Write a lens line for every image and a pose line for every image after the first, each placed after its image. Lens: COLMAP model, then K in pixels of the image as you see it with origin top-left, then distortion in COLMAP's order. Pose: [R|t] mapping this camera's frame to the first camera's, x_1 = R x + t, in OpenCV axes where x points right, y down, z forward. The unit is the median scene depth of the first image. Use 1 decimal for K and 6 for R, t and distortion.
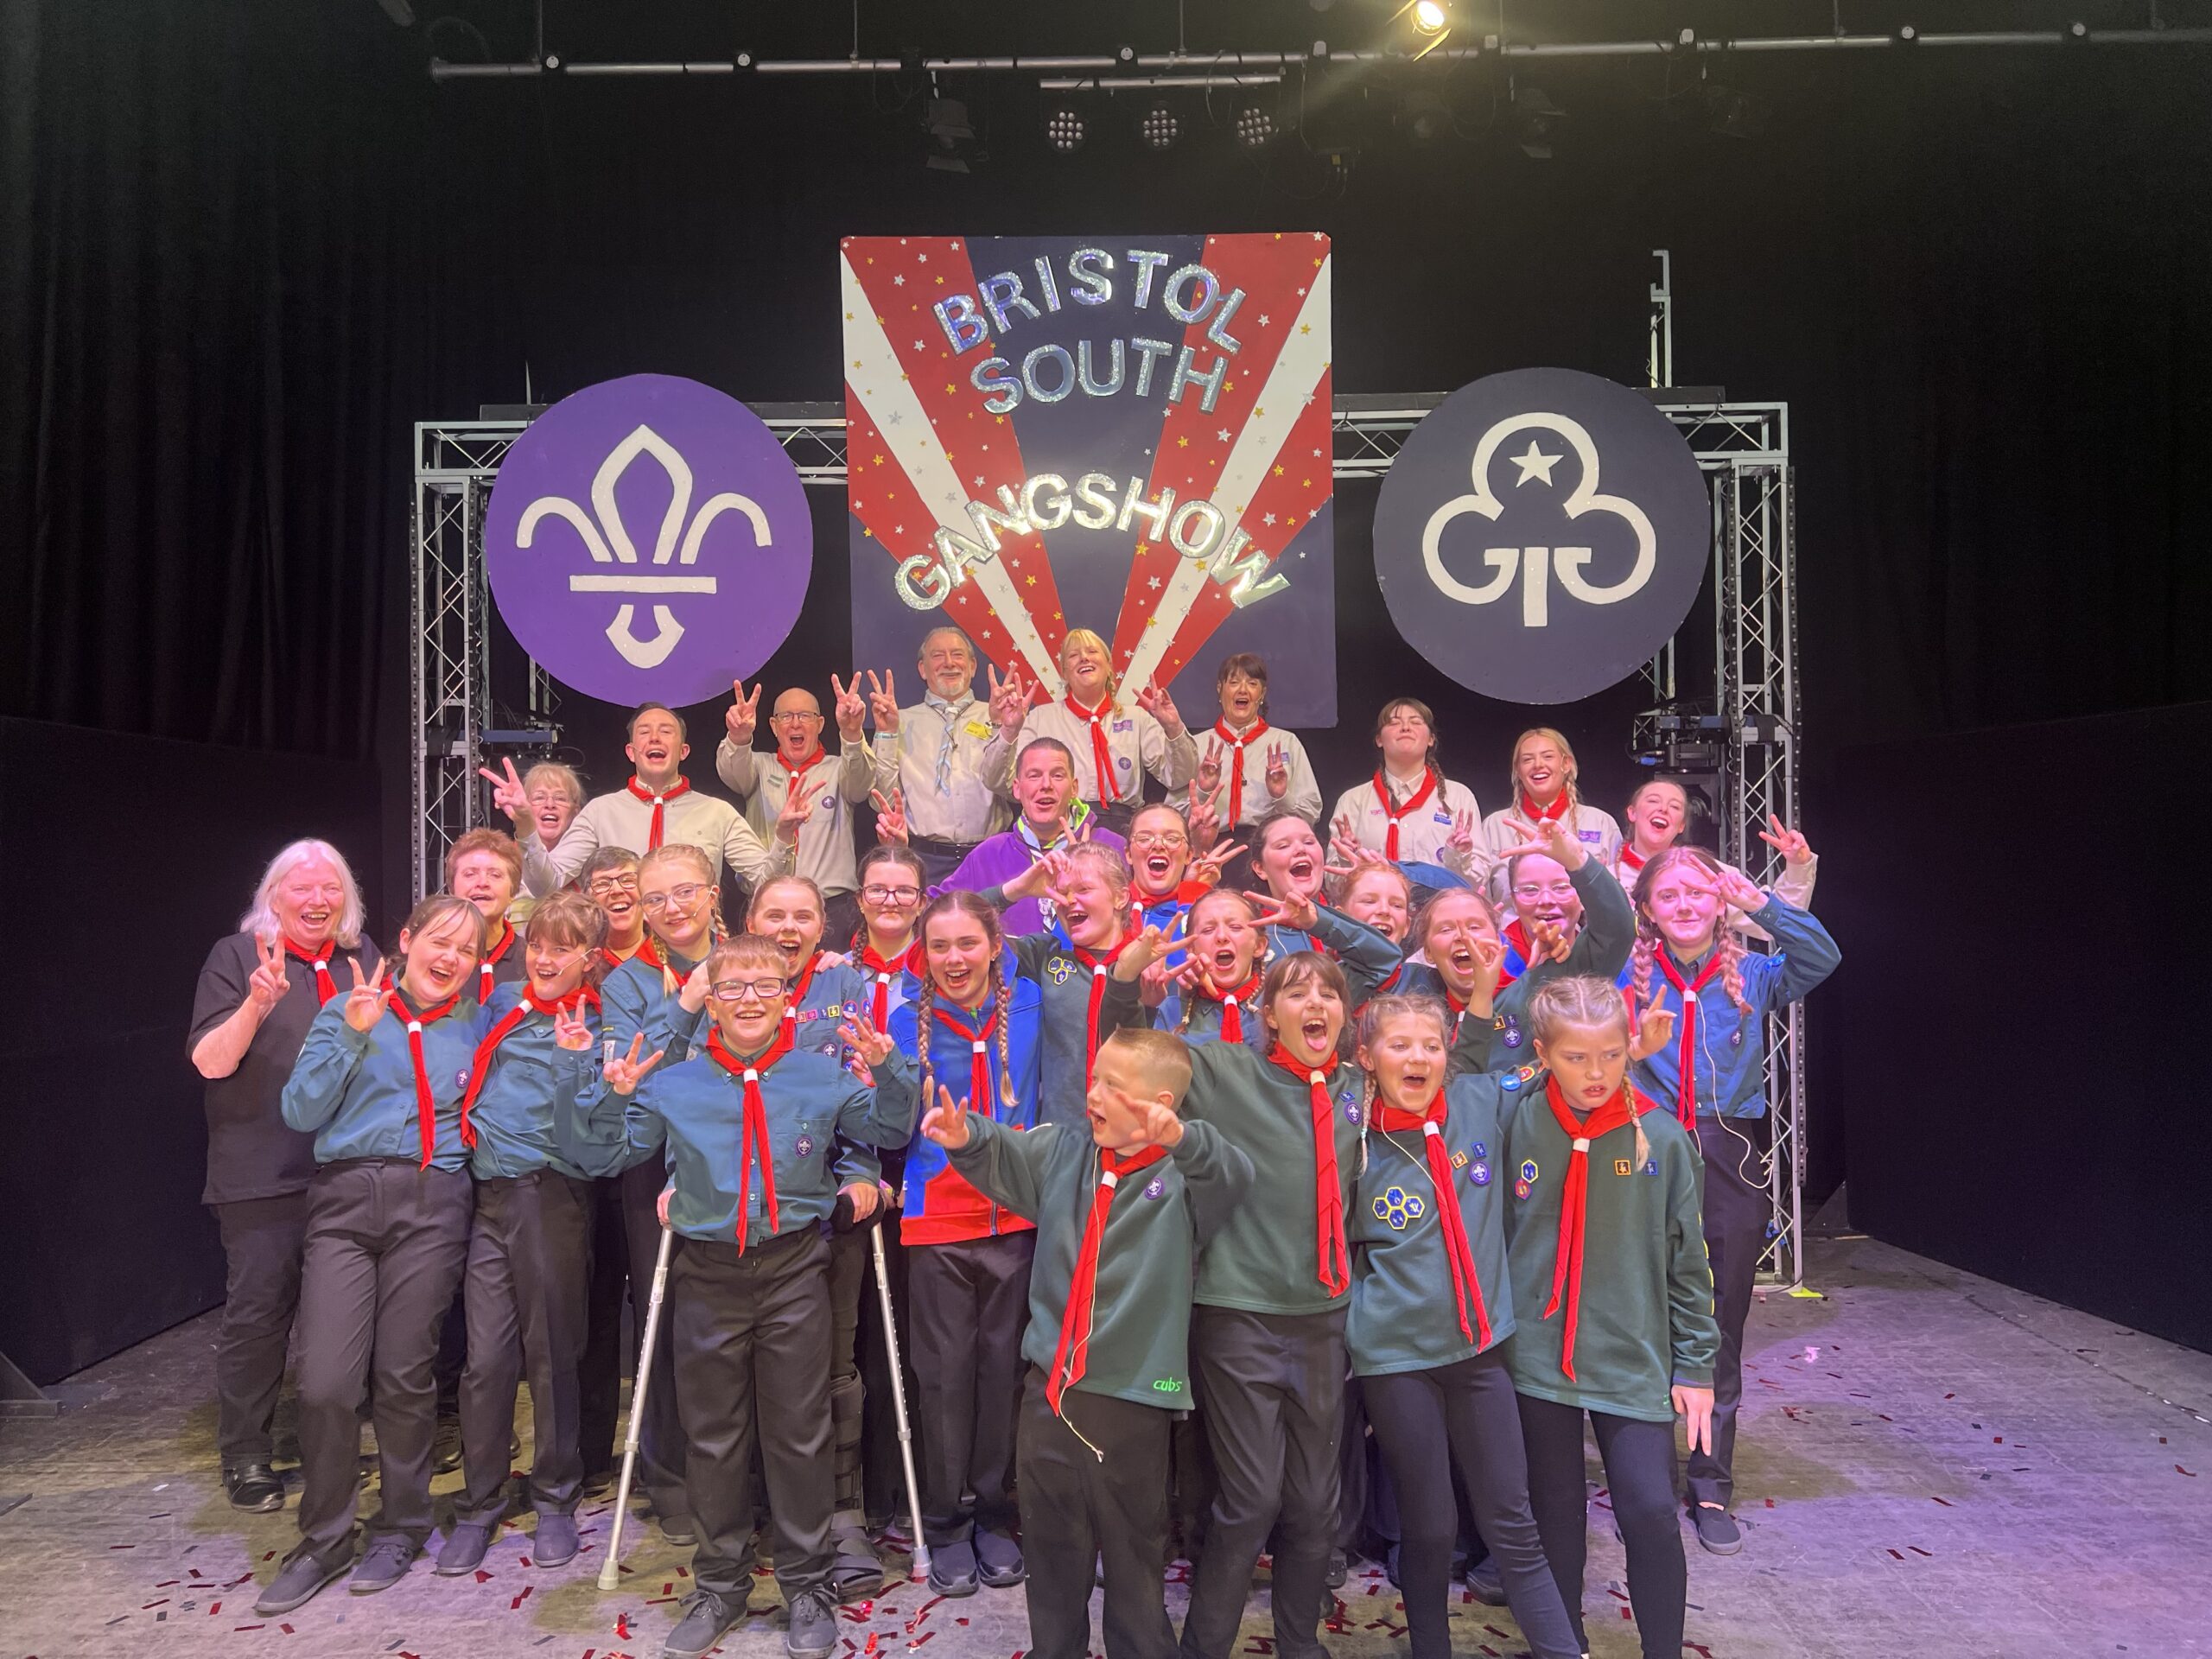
lens RADIAL K [[1652.8, 0, 1113.6], [0, 1652.8, 820.5], [0, 0, 1]] dist [0.061403, -0.063530]
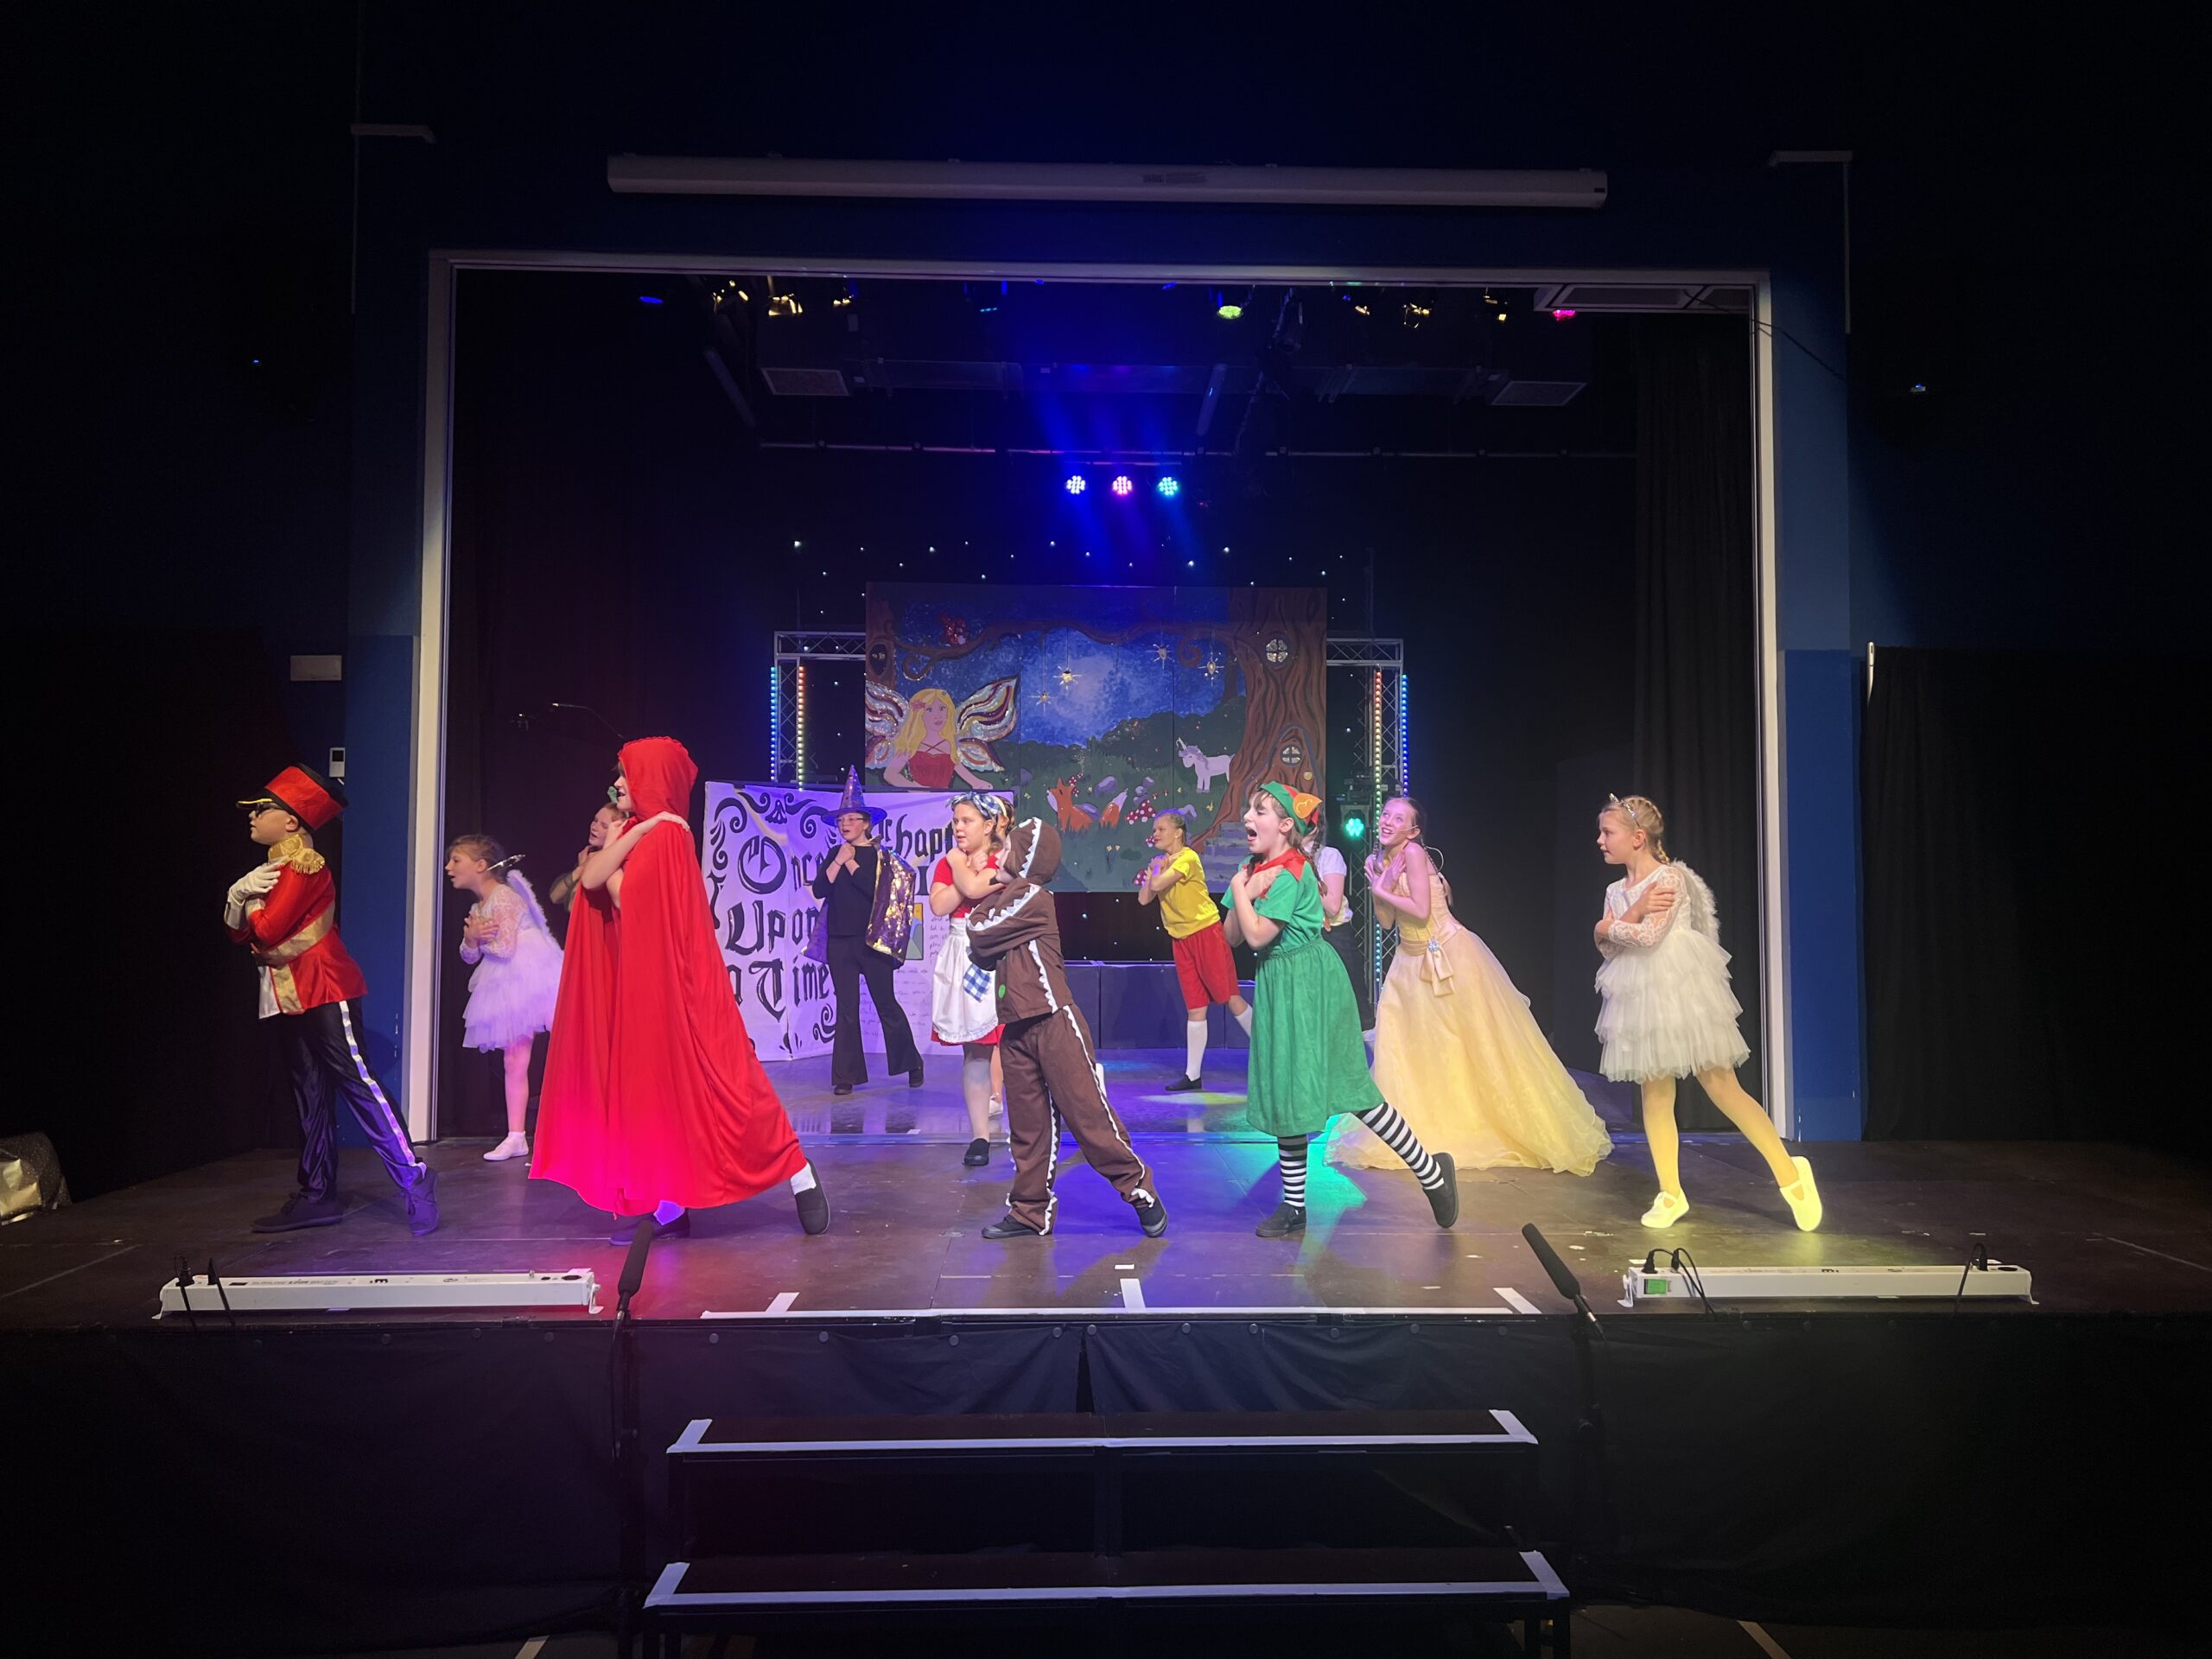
lens RADIAL K [[1654.0, 0, 1106.0], [0, 1654.0, 829.5], [0, 0, 1]] dist [0.062830, -0.073070]
pose [[0.997418, 0.018267, 0.069457, -0.145618], [-0.016283, 0.999446, -0.029028, 0.074467], [-0.069949, 0.027822, 0.997163, -1.176973]]
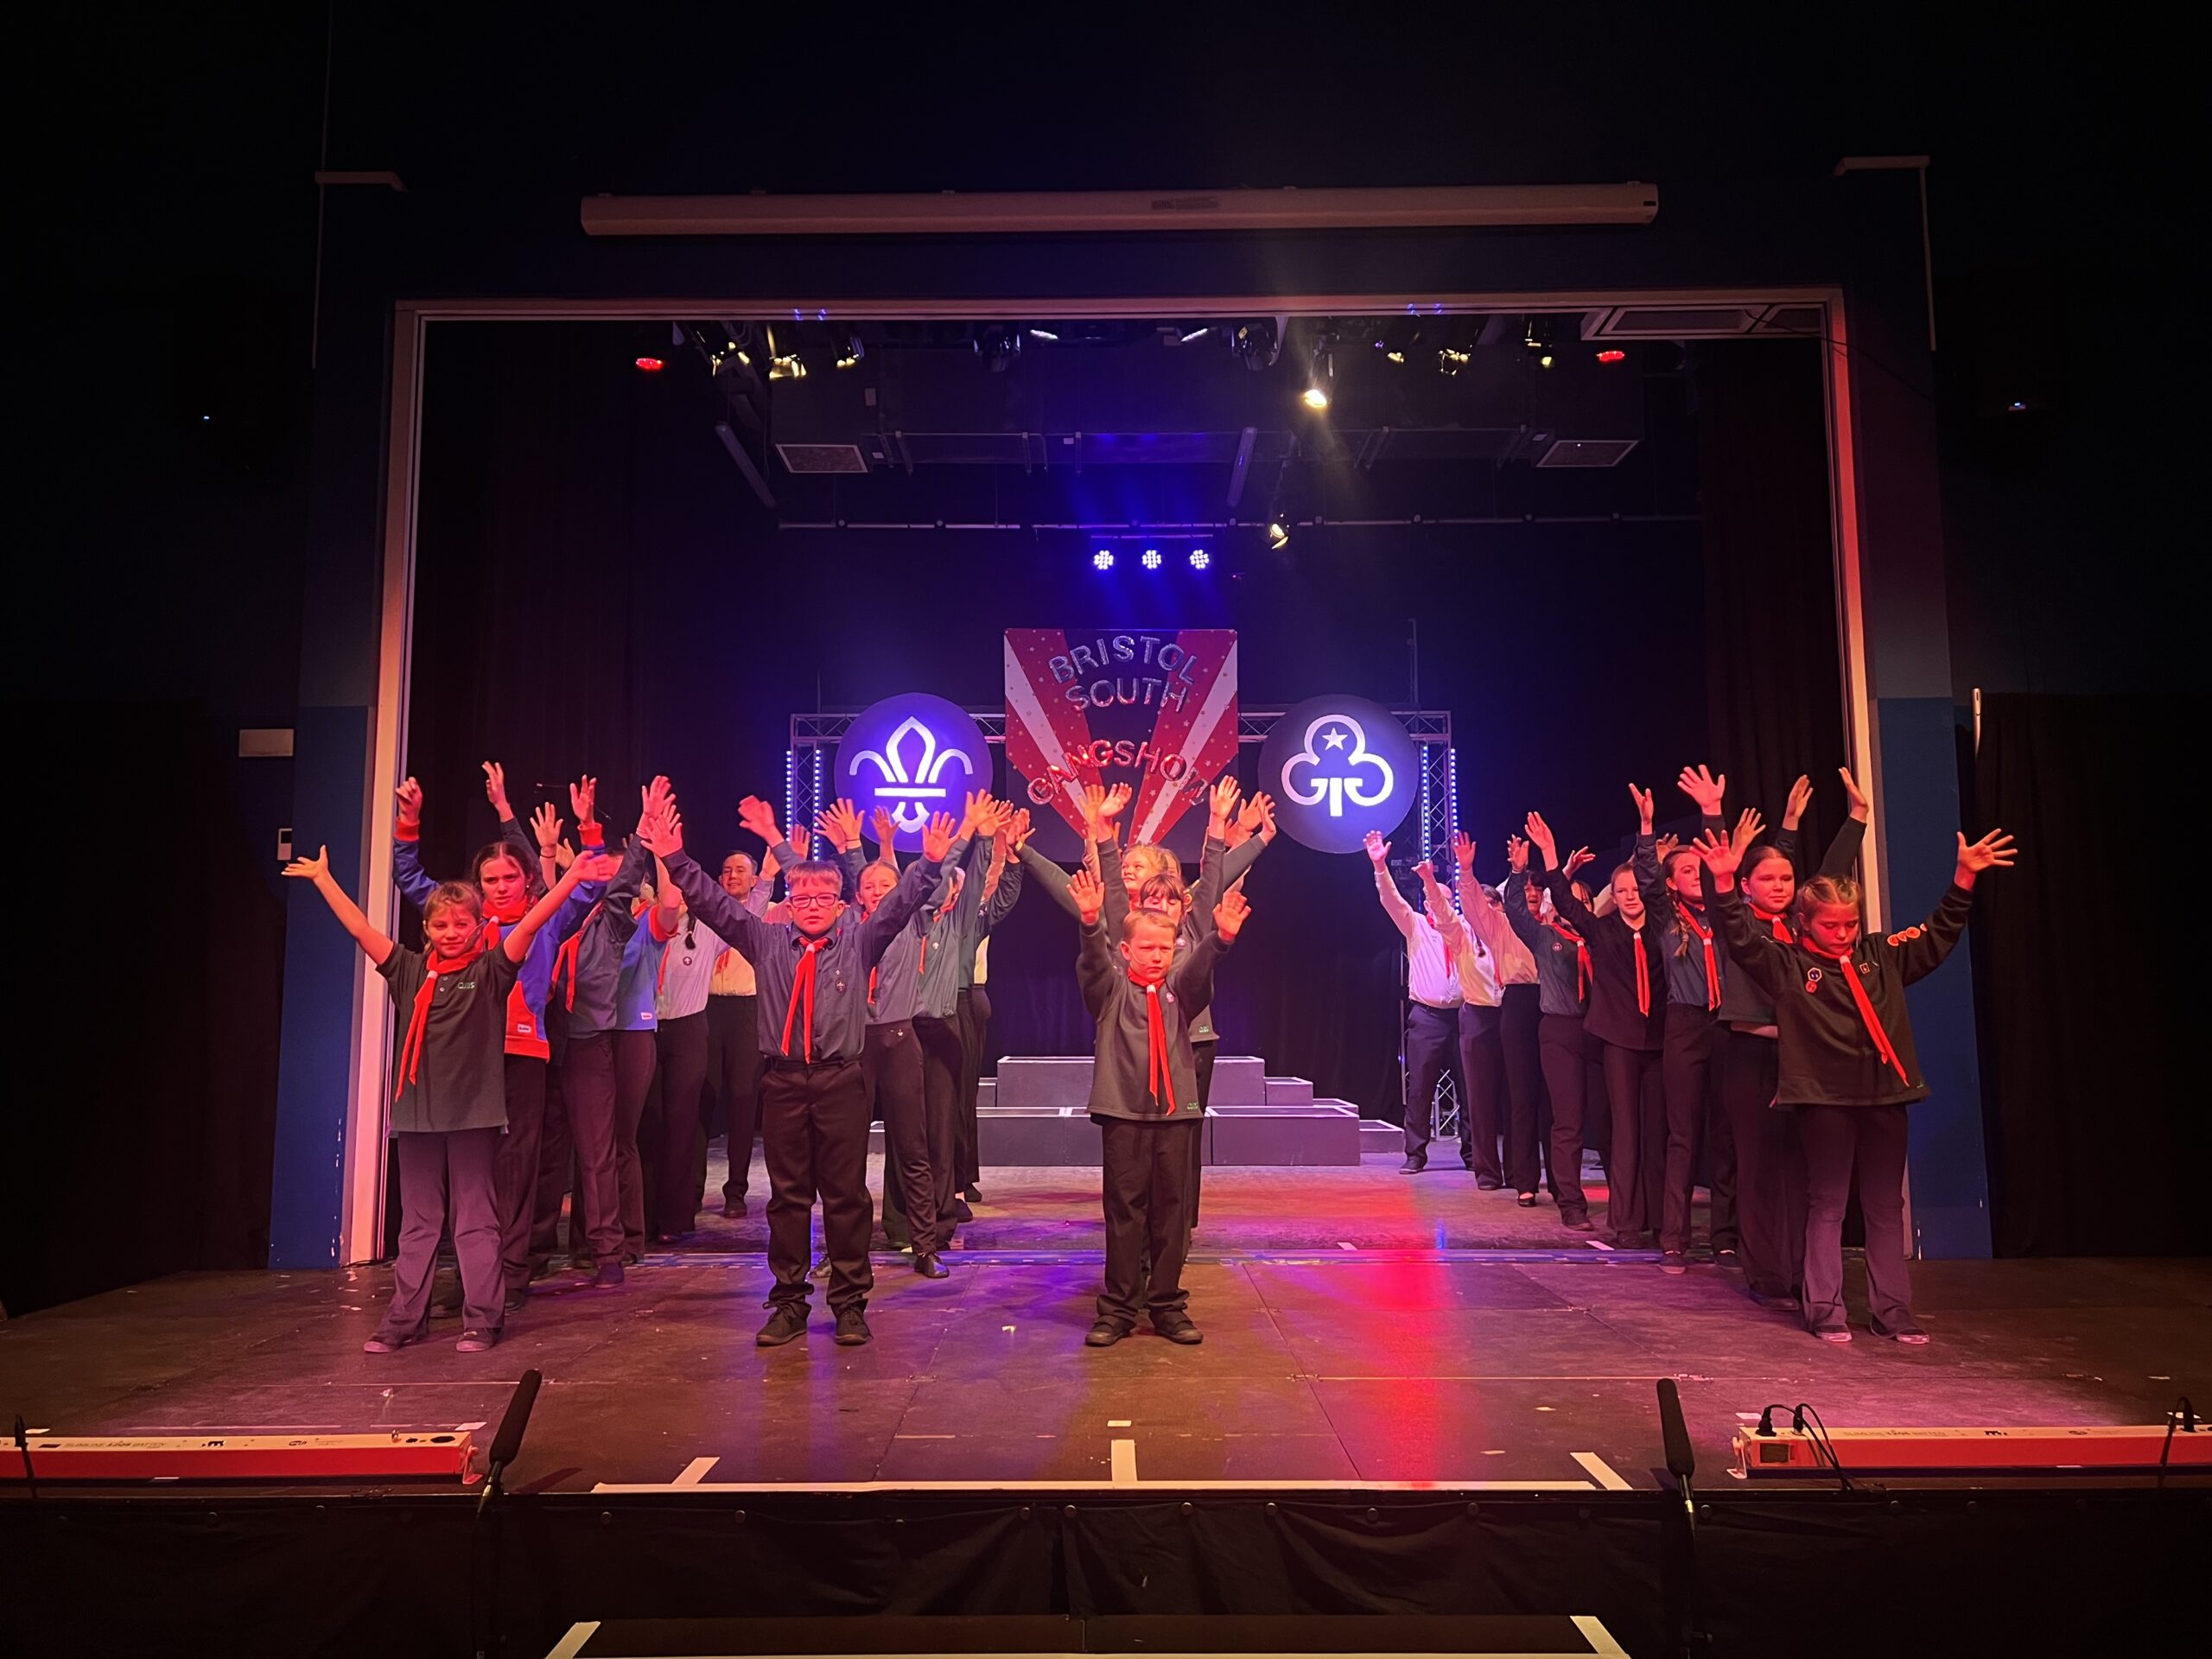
lens RADIAL K [[1646.0, 0, 1090.1], [0, 1646.0, 819.0], [0, 0, 1]] dist [0.056887, -0.059647]
pose [[0.999620, 0.009844, 0.025754, -0.106870], [-0.007352, 0.995439, -0.095121, 0.085681], [-0.026573, 0.094895, 0.995133, -1.049735]]
